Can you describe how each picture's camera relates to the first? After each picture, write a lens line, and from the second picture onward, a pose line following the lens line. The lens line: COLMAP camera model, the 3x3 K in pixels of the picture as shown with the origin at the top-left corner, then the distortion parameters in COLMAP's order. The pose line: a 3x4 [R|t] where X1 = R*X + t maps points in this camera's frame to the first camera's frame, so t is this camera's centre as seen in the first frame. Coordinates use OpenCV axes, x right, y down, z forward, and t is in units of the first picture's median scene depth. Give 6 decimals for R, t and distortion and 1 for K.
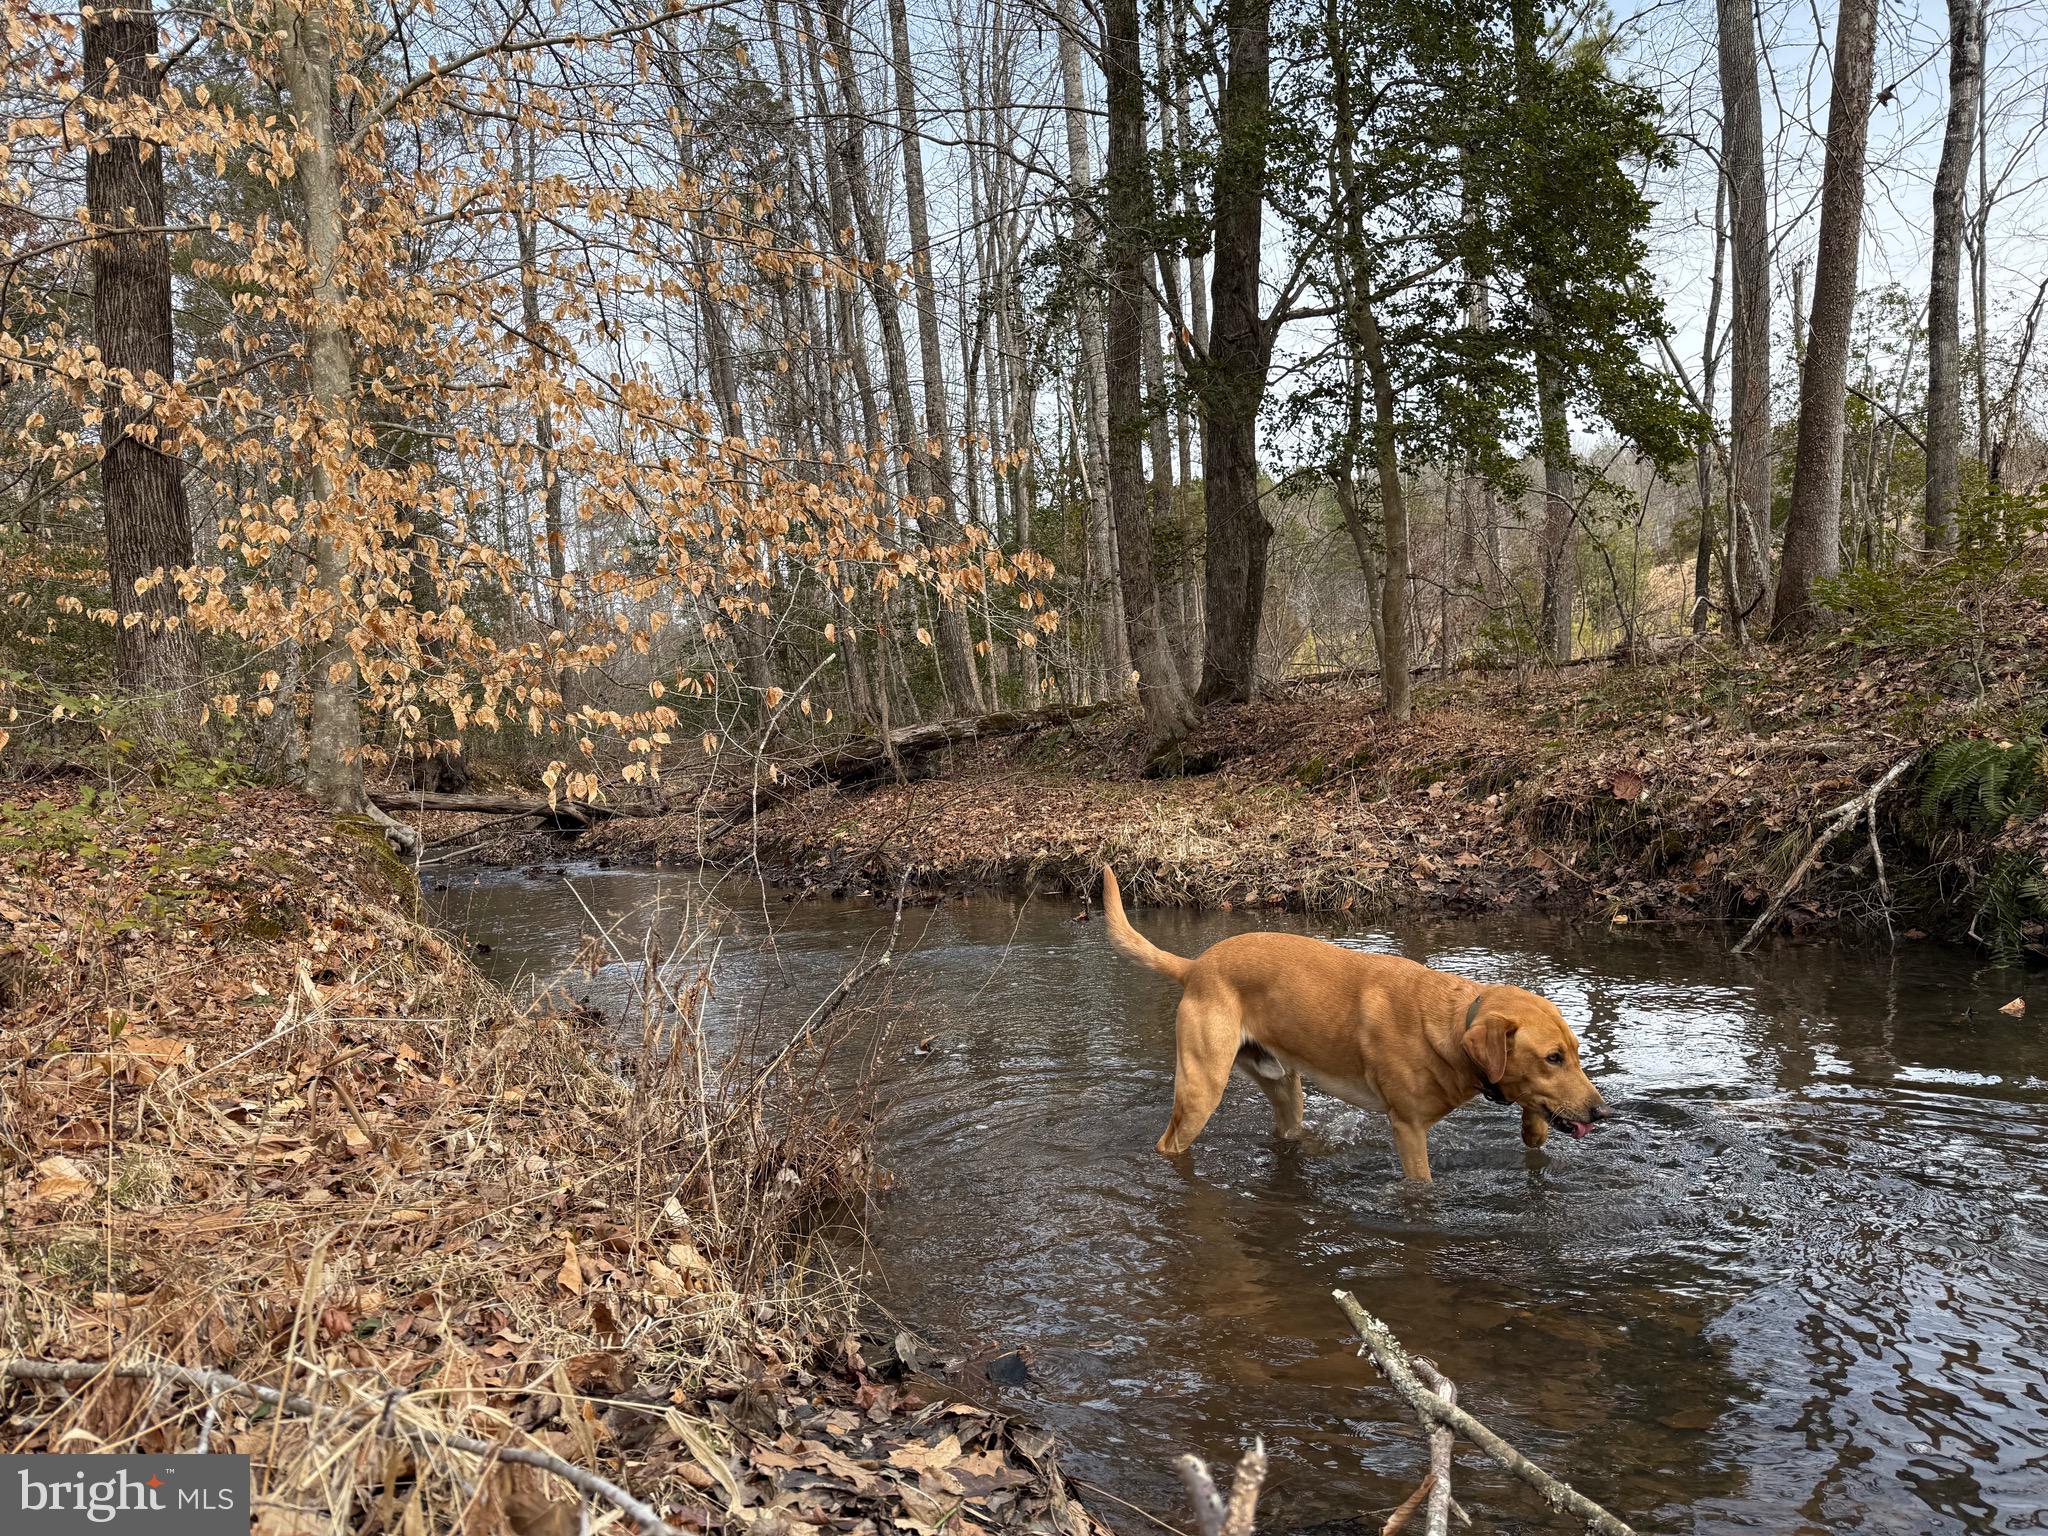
lens RADIAL K [[1460.6, 0, 1033.9], [0, 1460.6, 791.1], [0, 0, 1]] dist [0.001940, -0.001162]
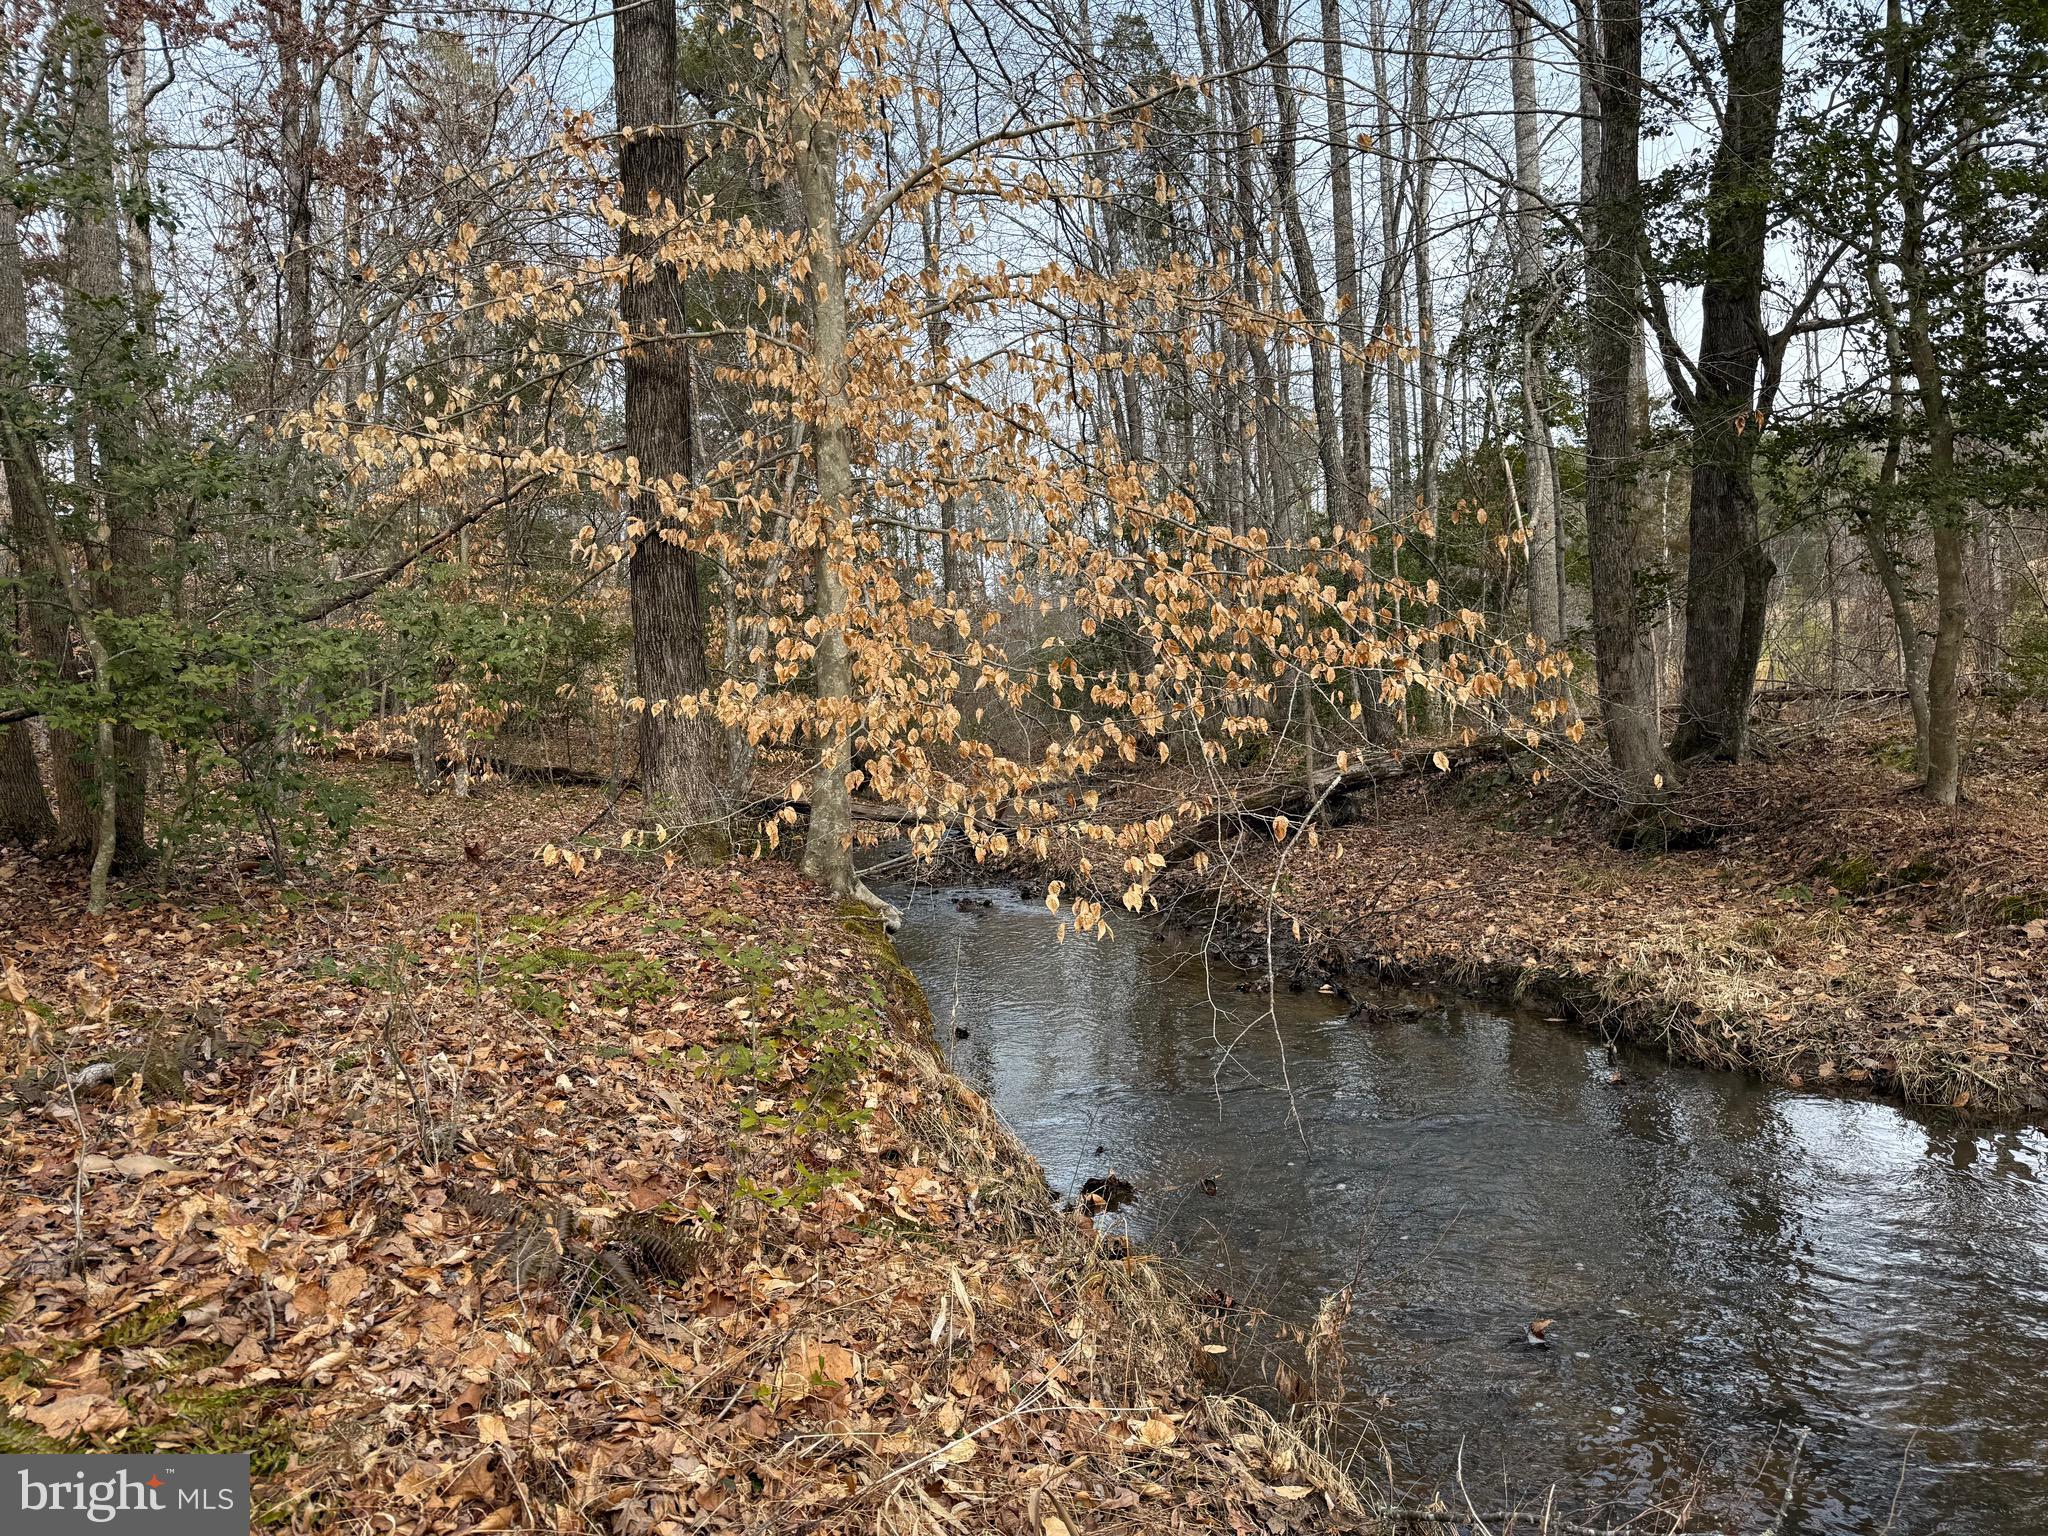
lens RADIAL K [[1414.4, 0, 993.3], [0, 1414.4, 740.5], [0, 0, 1]] dist [0.200803, -0.268808]
pose [[0.971441, 0.033773, -0.234866, -0.116210], [-0.028444, 0.999256, 0.026040, -0.114570], [0.235570, -0.018616, 0.971679, 0.032227]]
